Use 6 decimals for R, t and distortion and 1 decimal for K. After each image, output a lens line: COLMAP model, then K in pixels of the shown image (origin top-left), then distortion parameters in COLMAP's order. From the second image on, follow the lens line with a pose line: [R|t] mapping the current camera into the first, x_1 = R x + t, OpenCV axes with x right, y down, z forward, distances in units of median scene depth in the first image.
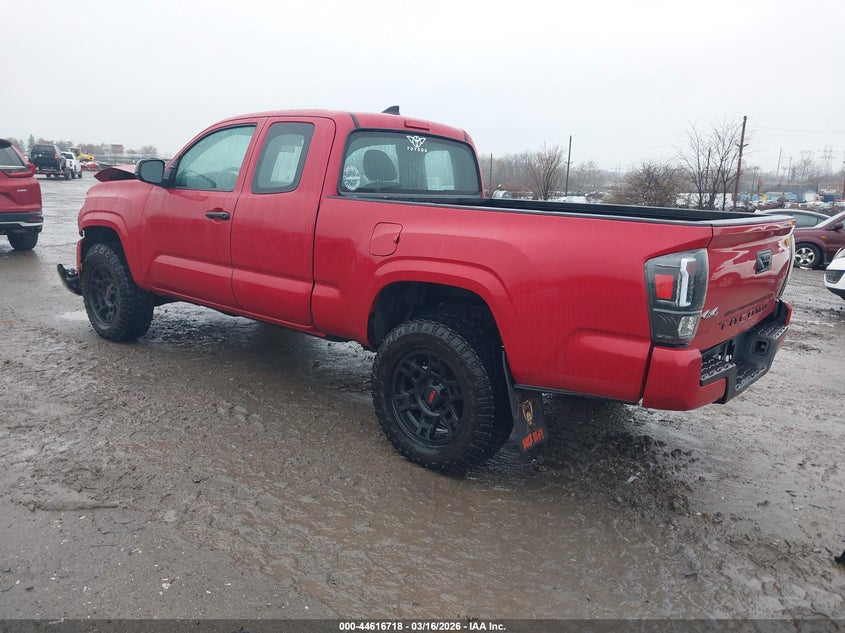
lens RADIAL K [[648.8, 0, 419.7], [0, 648.8, 312.0], [0, 0, 1]] dist [-0.037095, -0.000817]
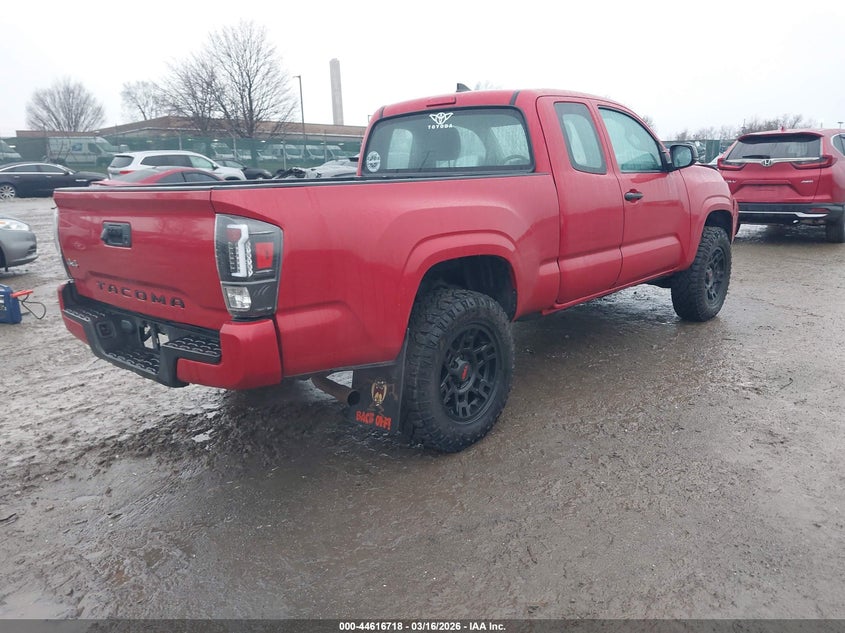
lens RADIAL K [[648.8, 0, 423.0], [0, 648.8, 319.9], [0, 0, 1]] dist [-0.037095, -0.000817]
pose [[-0.000738, 0.182562, -0.983194, 1.209940], [-0.169723, 0.968907, 0.180036, -0.165211], [0.985492, 0.167003, 0.030270, 1.182795]]
